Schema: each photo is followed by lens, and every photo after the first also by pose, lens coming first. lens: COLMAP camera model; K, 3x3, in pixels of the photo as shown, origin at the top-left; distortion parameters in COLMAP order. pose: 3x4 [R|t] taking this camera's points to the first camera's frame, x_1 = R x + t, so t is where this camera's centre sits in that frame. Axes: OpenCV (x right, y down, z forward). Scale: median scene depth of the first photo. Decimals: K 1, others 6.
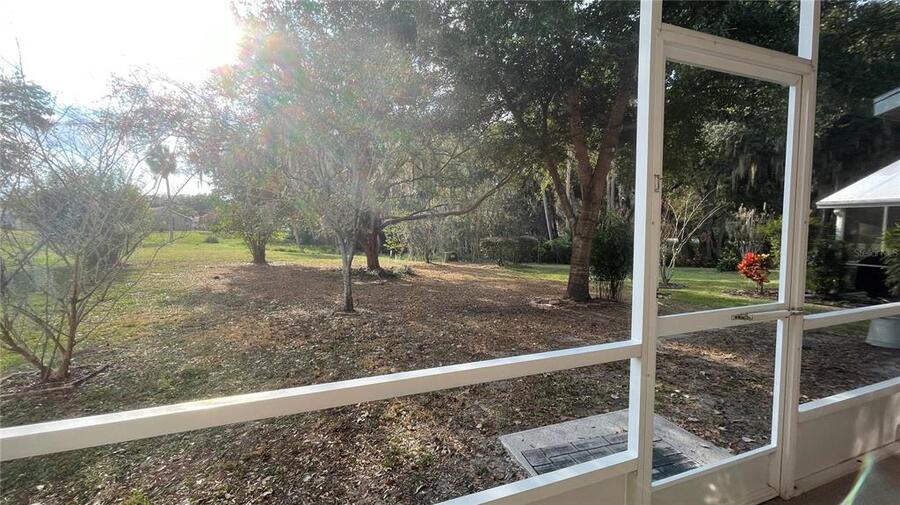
lens RADIAL K [[361.1, 0, 448.3], [0, 361.1, 251.1], [0, 0, 1]] dist [-0.001965, -0.000132]
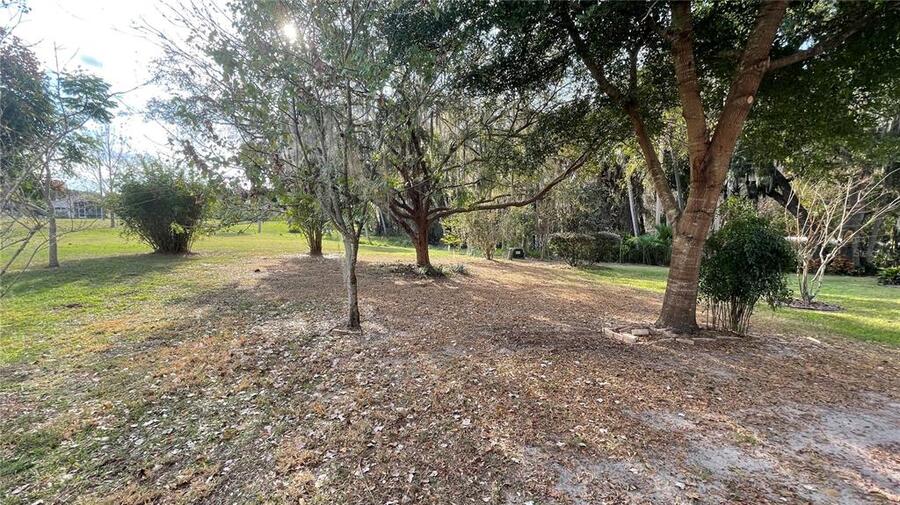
lens RADIAL K [[365.2, 0, 446.4], [0, 365.2, 249.4], [0, 0, 1]] dist [-0.003671, -0.000189]
pose [[0.979511, 0.025892, -0.199721, 0.029289], [-0.023040, 0.999597, 0.016591, -0.007655], [0.200070, -0.011649, 0.979712, 0.108423]]
